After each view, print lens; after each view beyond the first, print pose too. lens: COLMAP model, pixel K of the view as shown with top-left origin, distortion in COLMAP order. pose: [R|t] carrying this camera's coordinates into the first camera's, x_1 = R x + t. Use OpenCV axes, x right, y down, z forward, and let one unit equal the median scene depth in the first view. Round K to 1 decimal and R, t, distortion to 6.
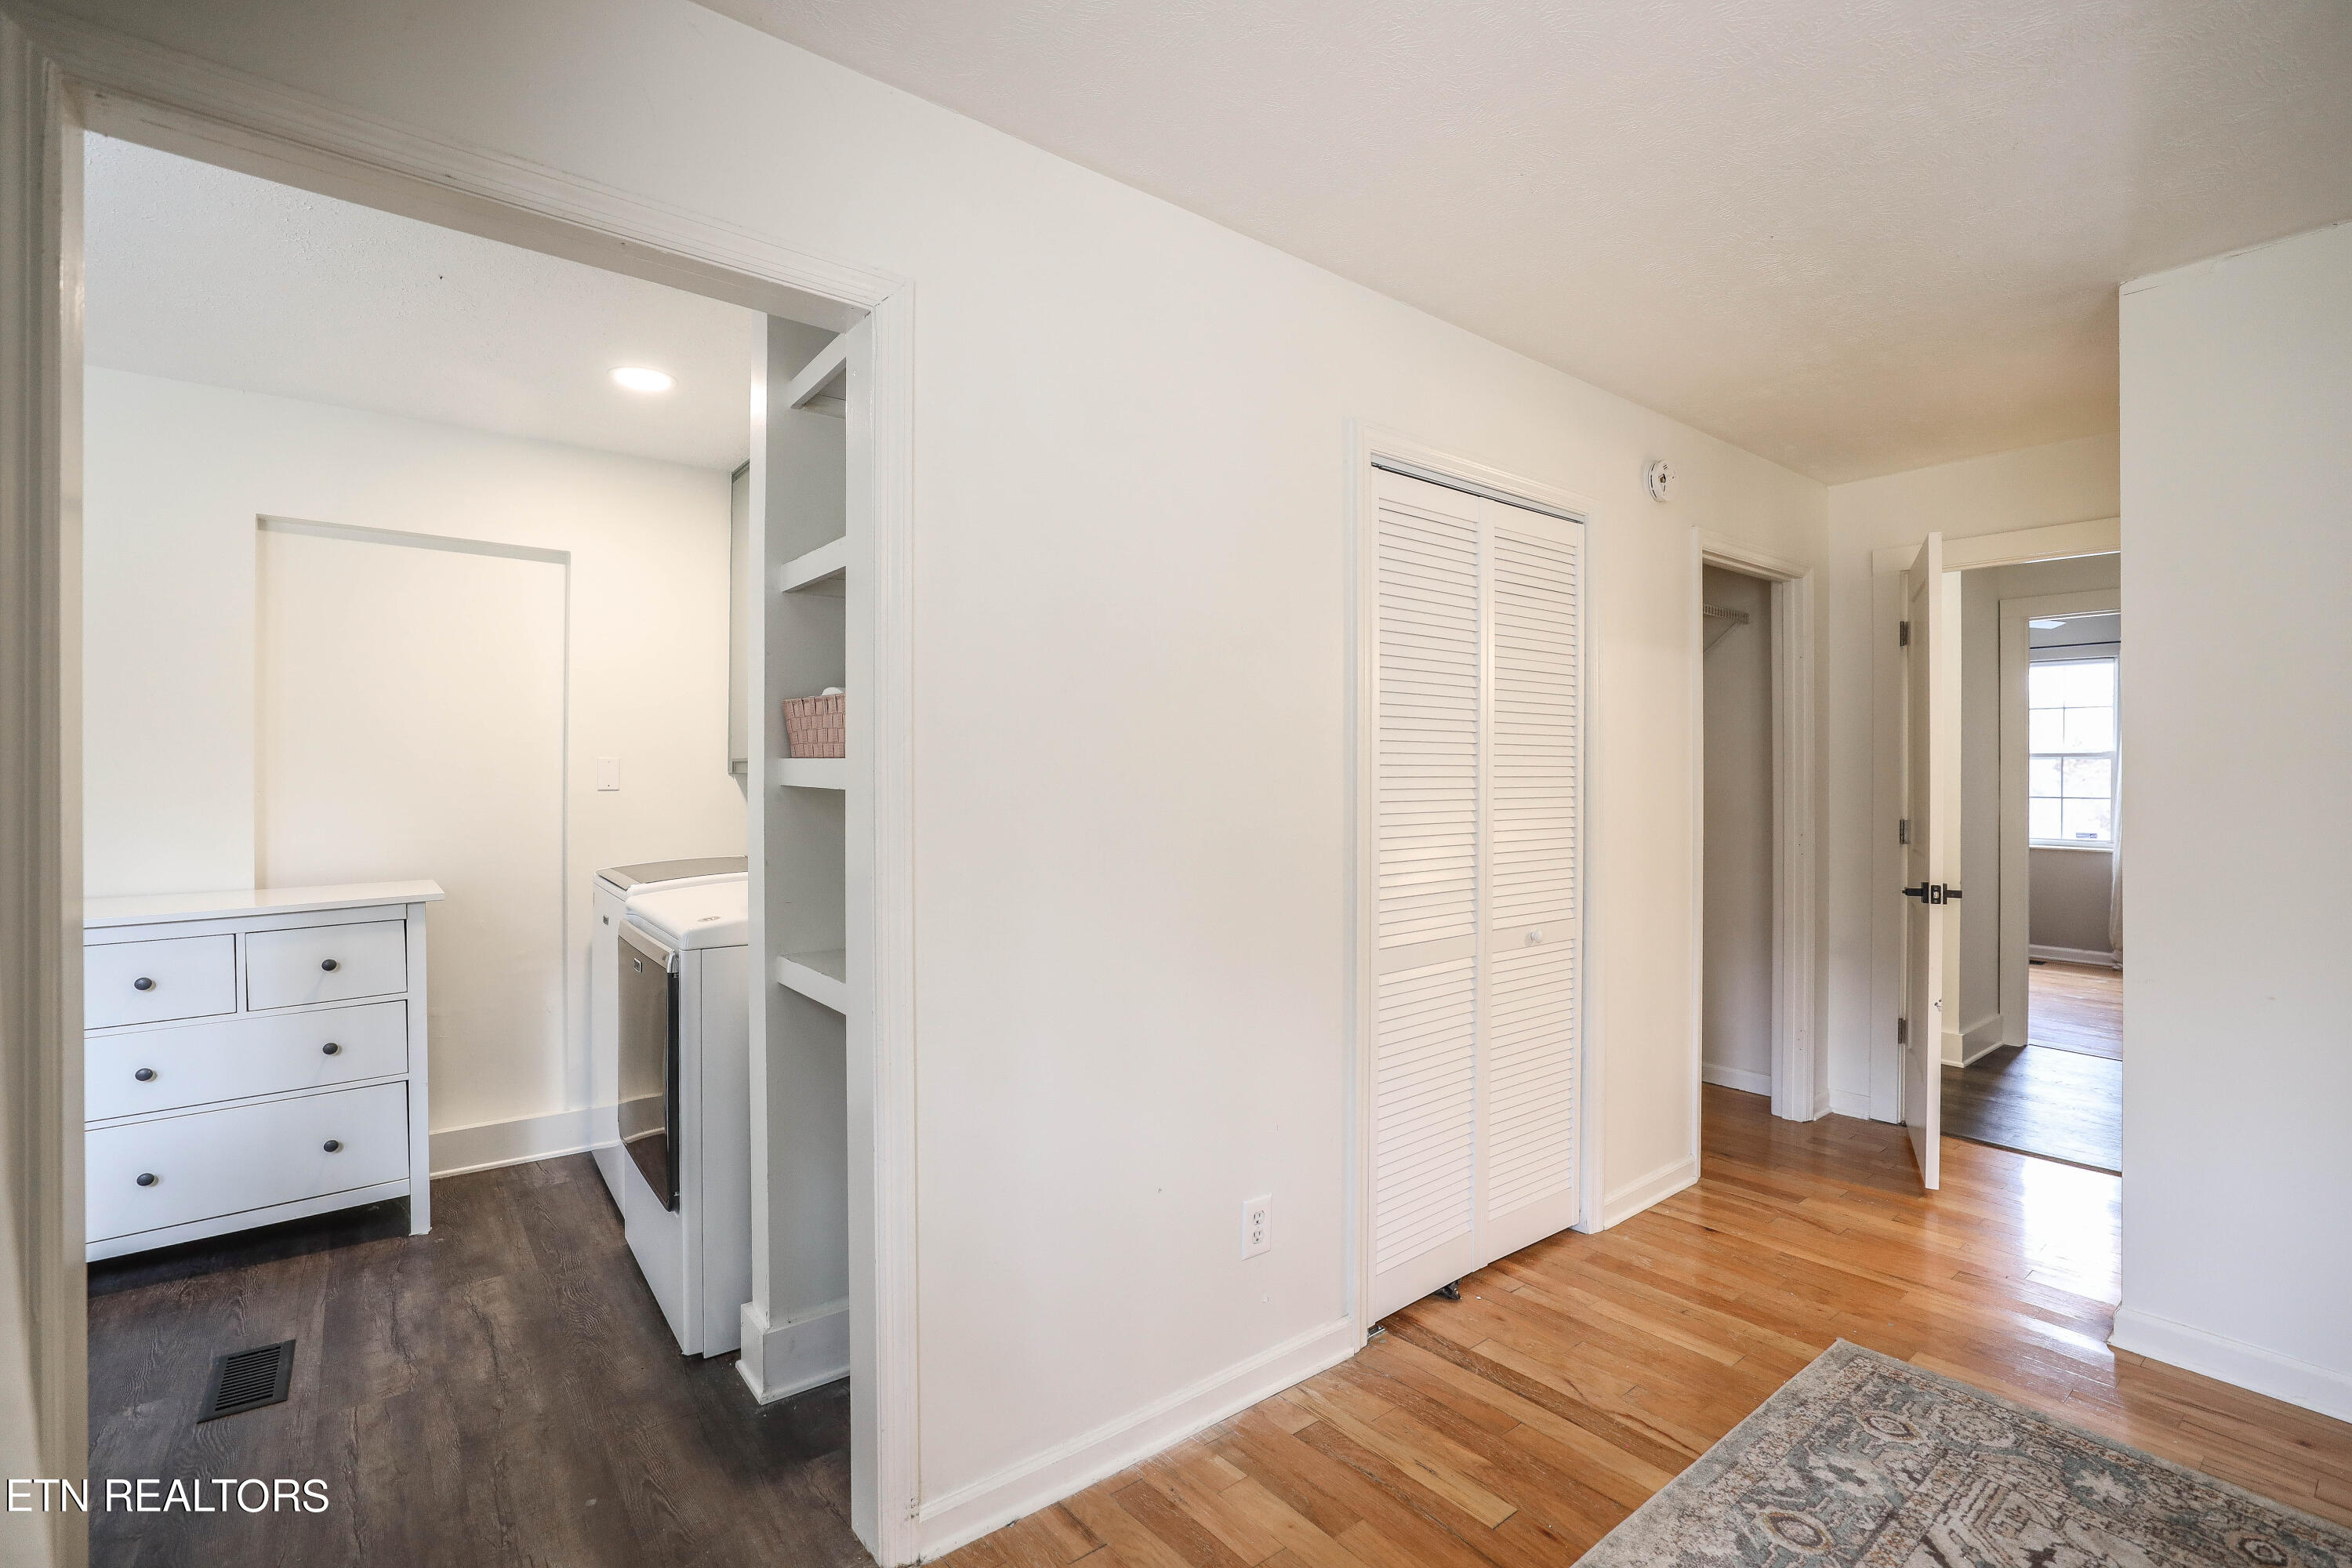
lens RADIAL K [[1049.5, 0, 1178.2], [0, 1049.5, 792.5], [0, 0, 1]] dist [-0.005050, 0.000841]
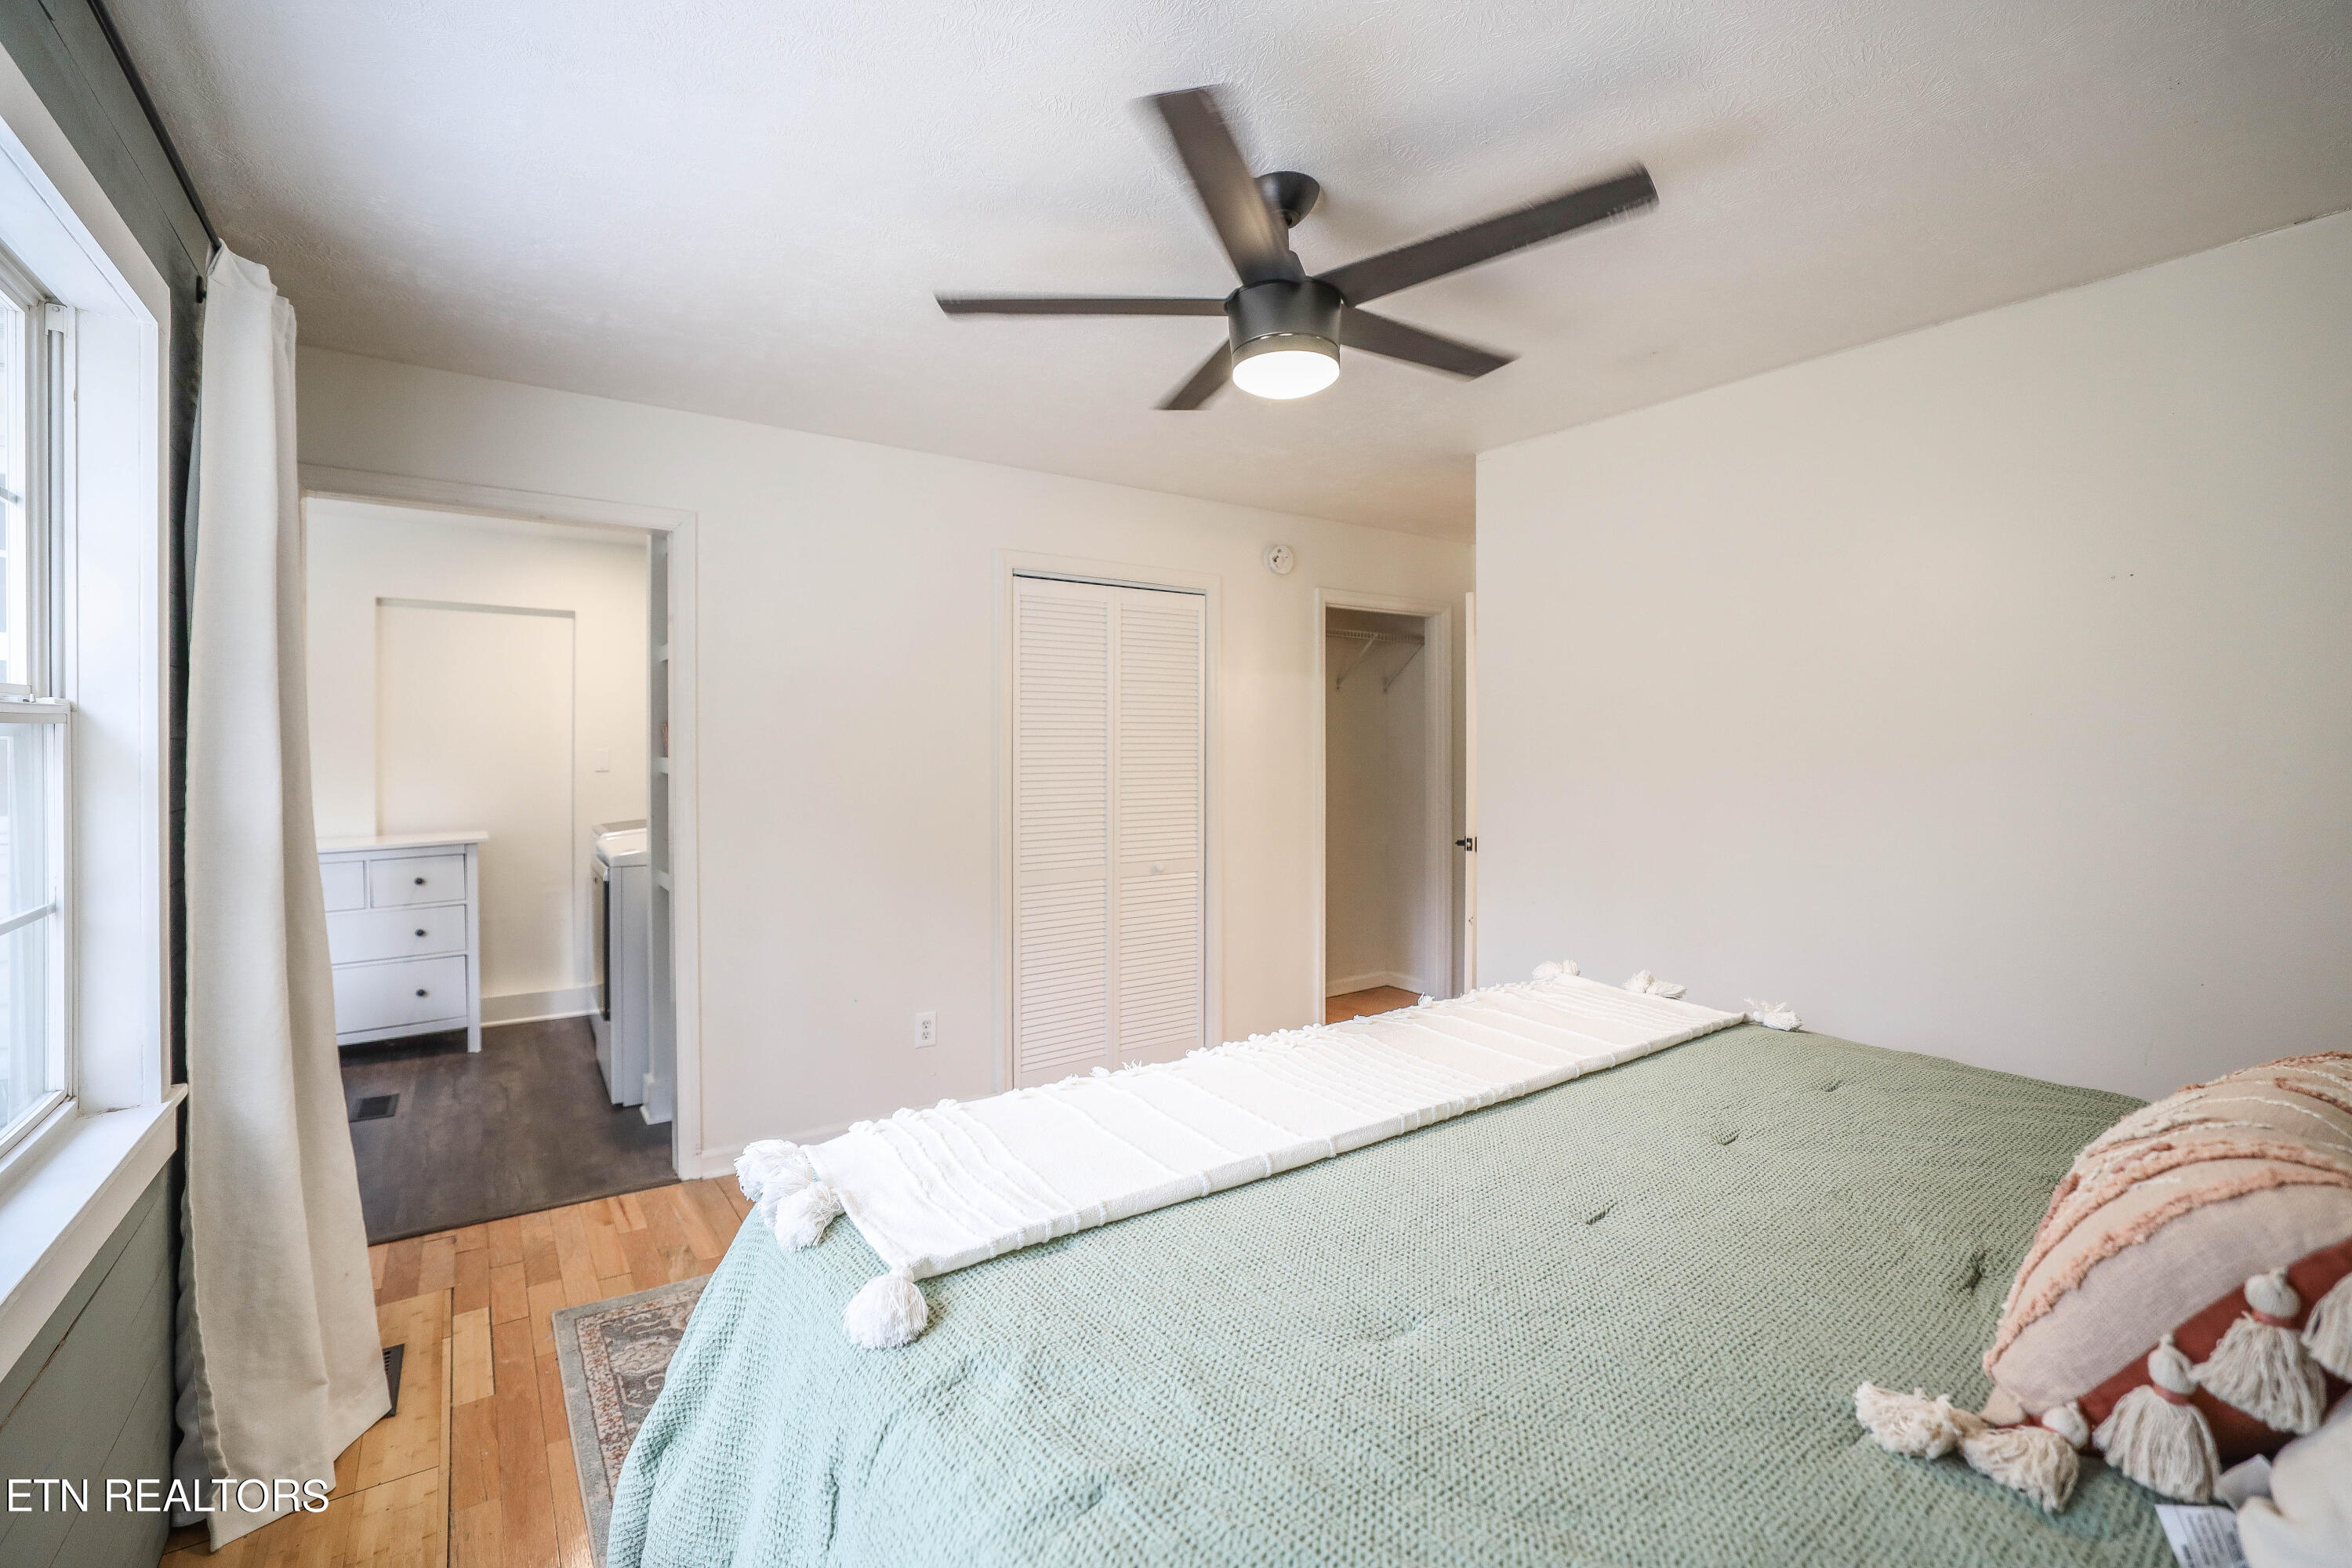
lens RADIAL K [[1049.5, 0, 1174.6], [0, 1049.5, 759.8], [0, 0, 1]] dist [-0.005050, 0.000841]
pose [[0.997637, -0.000155, -0.068700, 0.470292], [0.000313, 0.999997, 0.002280, -0.026956], [0.068699, -0.002296, 0.997635, -0.540841]]
